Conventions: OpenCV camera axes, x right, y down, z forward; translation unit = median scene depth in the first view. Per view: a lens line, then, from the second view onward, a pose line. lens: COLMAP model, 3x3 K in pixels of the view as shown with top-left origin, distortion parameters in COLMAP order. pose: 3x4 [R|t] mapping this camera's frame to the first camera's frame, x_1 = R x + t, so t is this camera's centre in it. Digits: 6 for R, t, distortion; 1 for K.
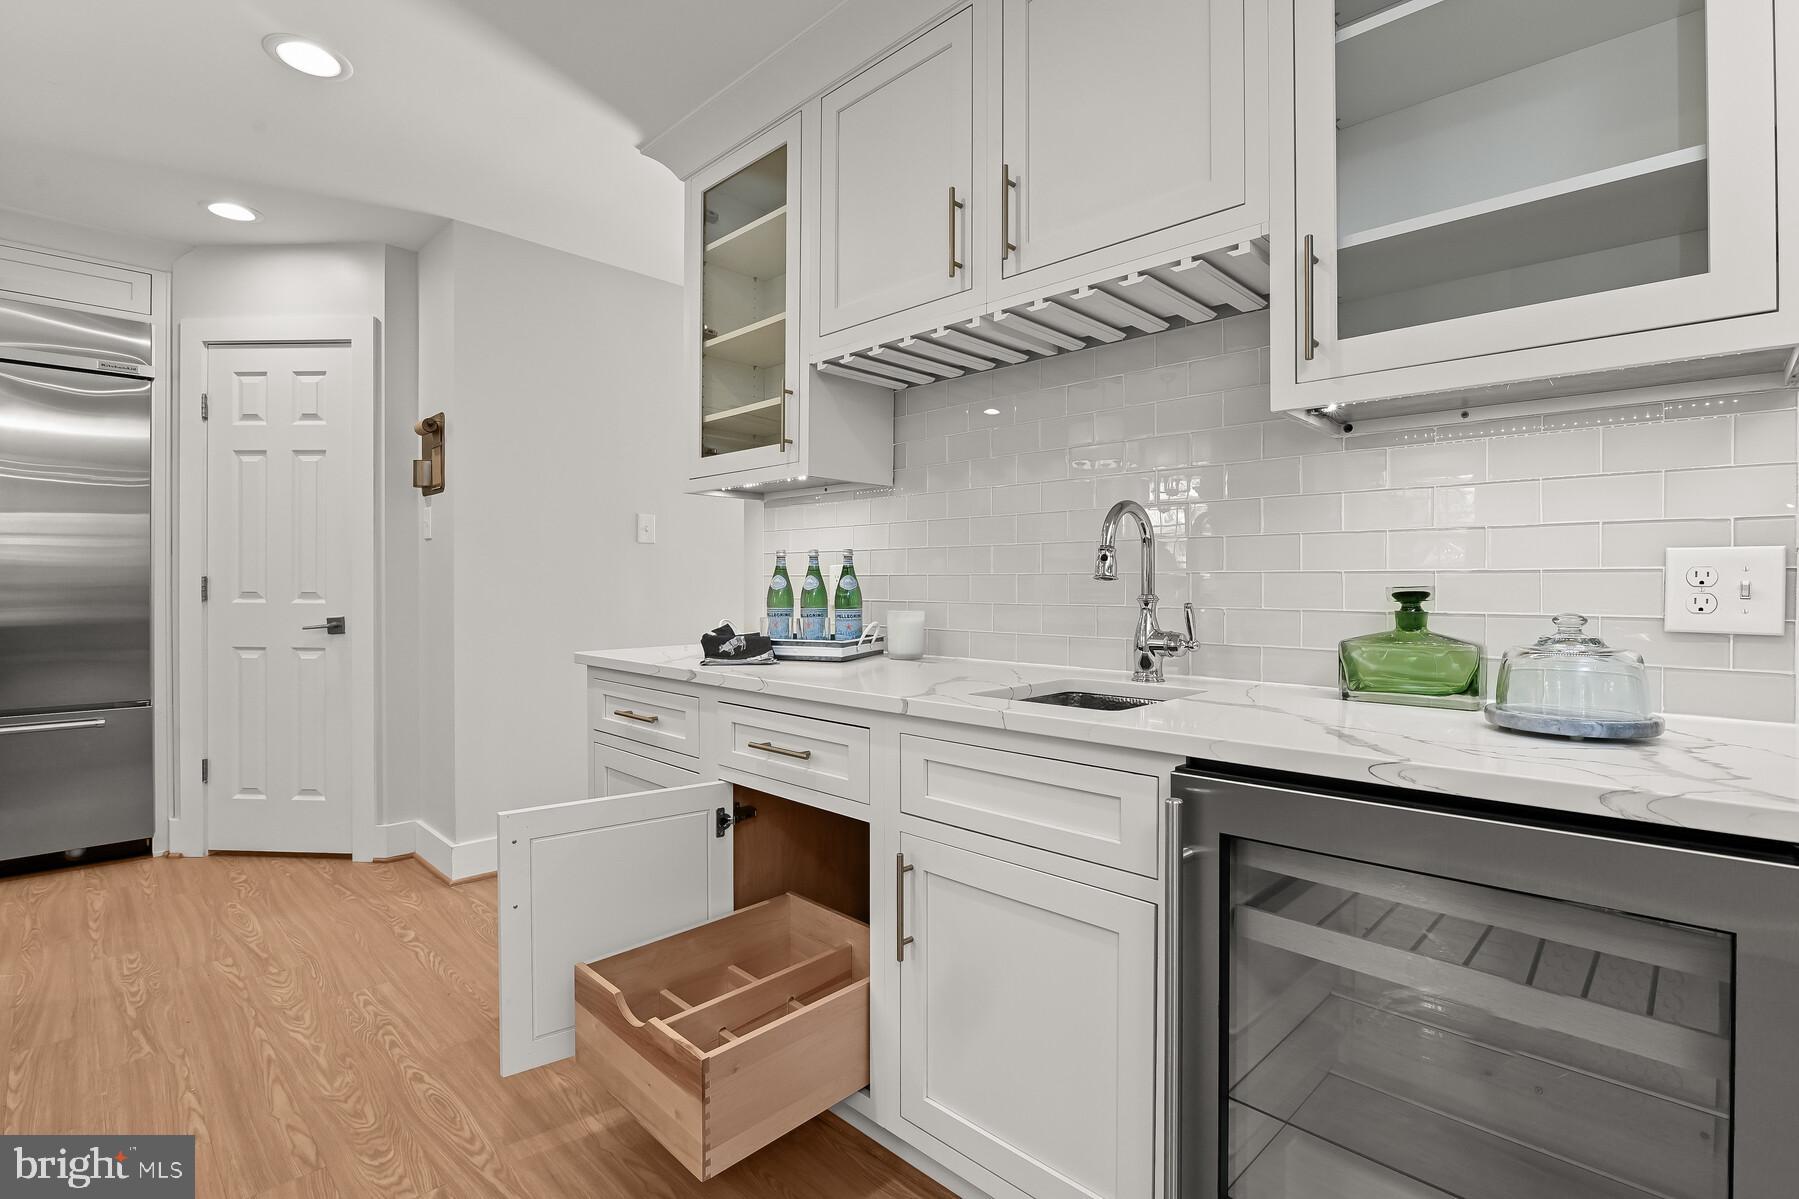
lens RADIAL K [[845.3, 0, 894.8], [0, 845.3, 591.4], [0, 0, 1]] dist [-0.012939, 0.000374]
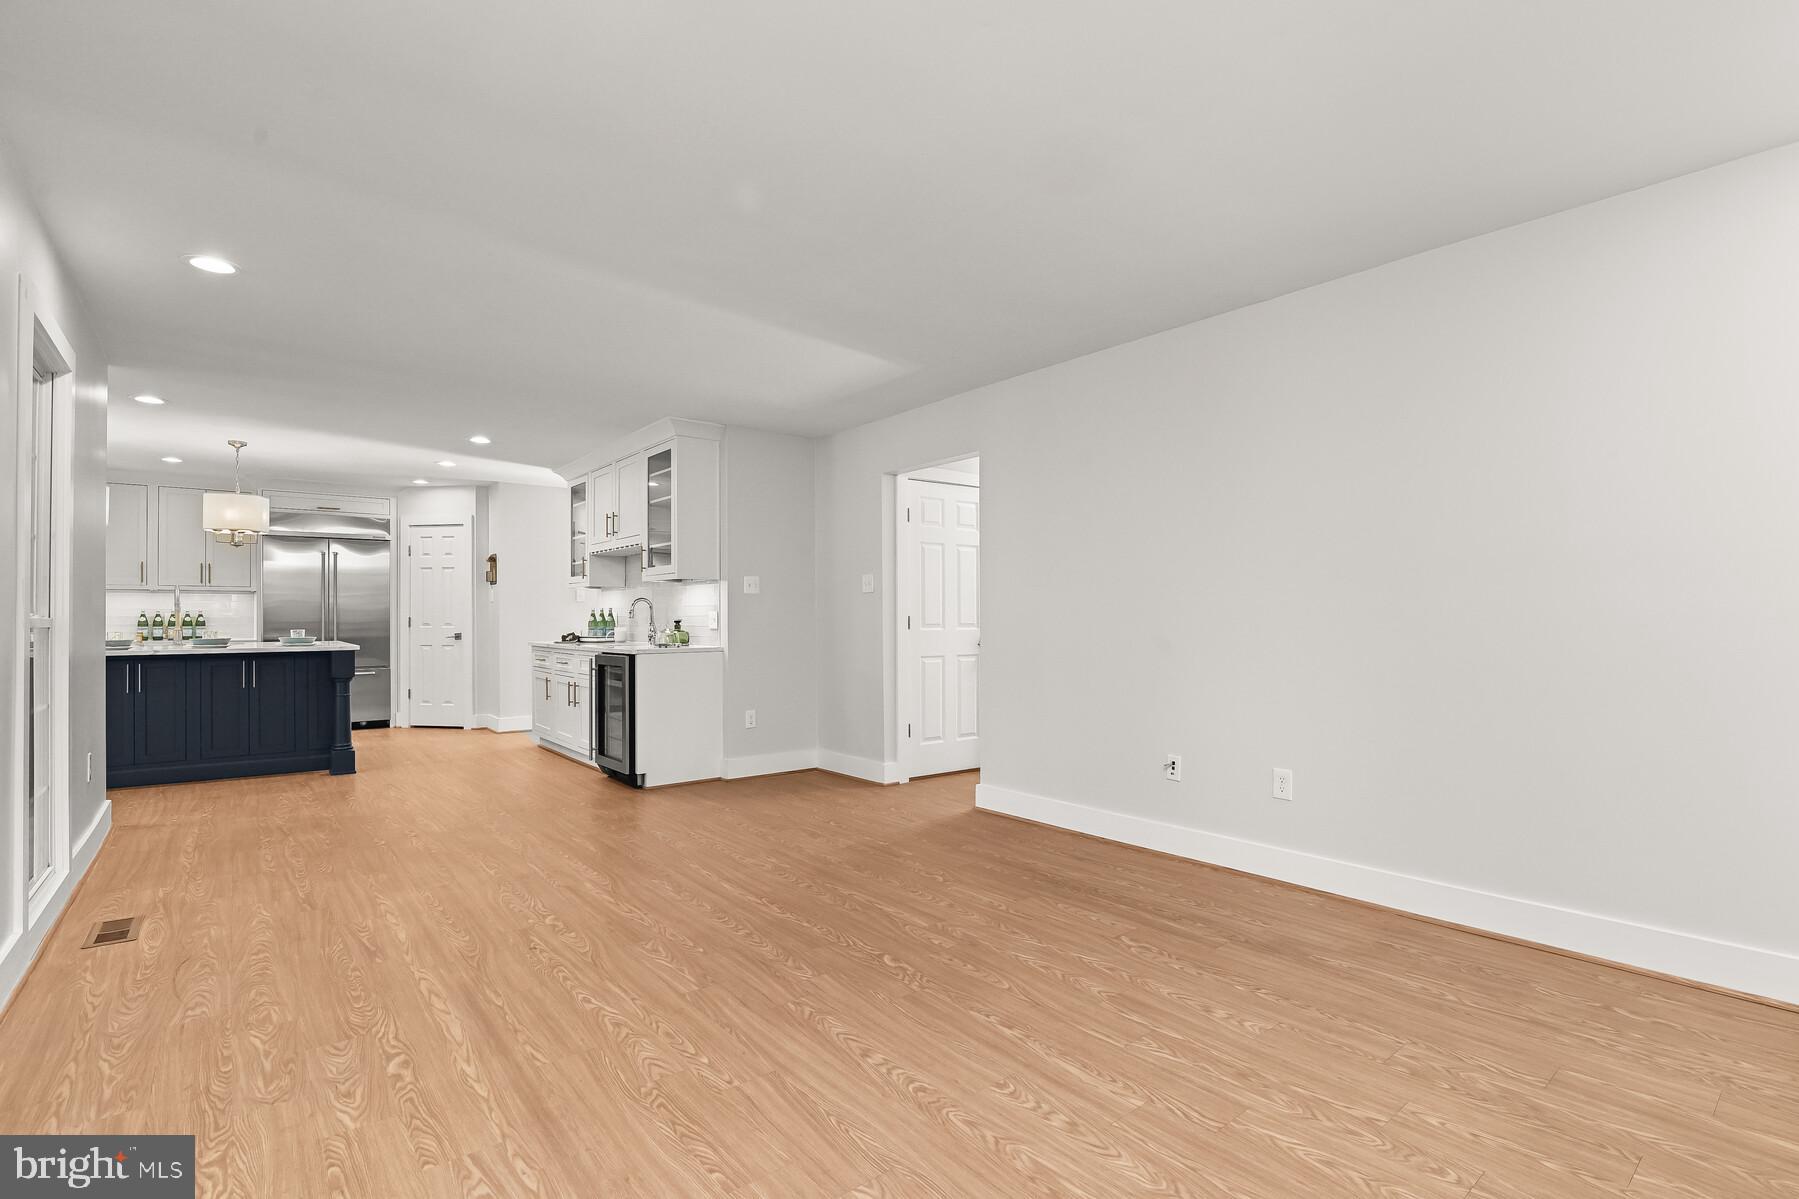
lens RADIAL K [[845.3, 0, 927.6], [0, 845.3, 618.8], [0, 0, 1]] dist [-0.012939, 0.000374]
pose [[0.995058, -0.004705, -0.099182, 1.416100], [0.004116, 0.999973, -0.006138, 0.014426], [0.099209, 0.005699, 0.995050, -1.972139]]
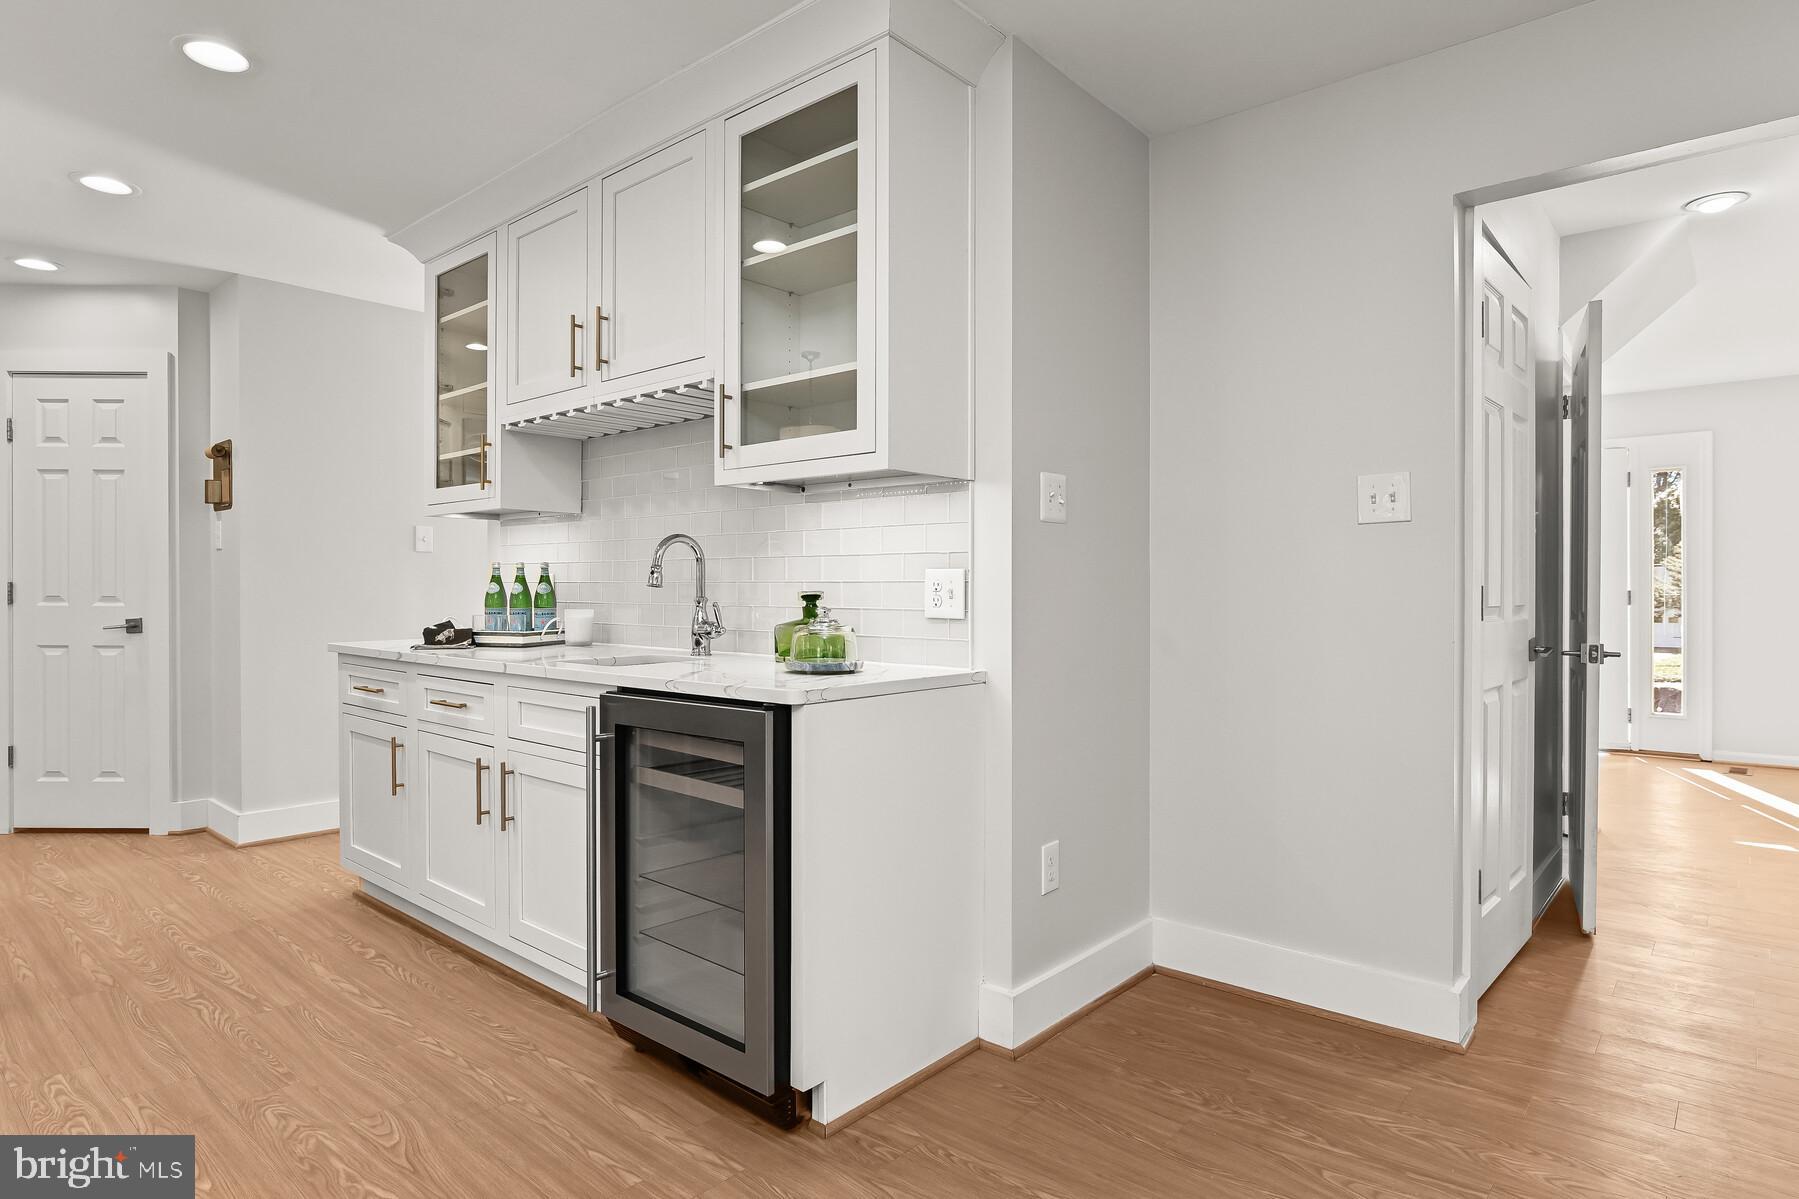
lens RADIAL K [[1020.6, 0, 897.9], [0, 1020.6, 597.0], [0, 0, 1]] dist [-0.004092, 0.002941]
pose [[0.998721, -0.000998, 0.050541, 0.407908], [0.000934, 0.999999, 0.001302, 0.001732], [-0.050543, -0.001253, 0.998721, -0.588470]]
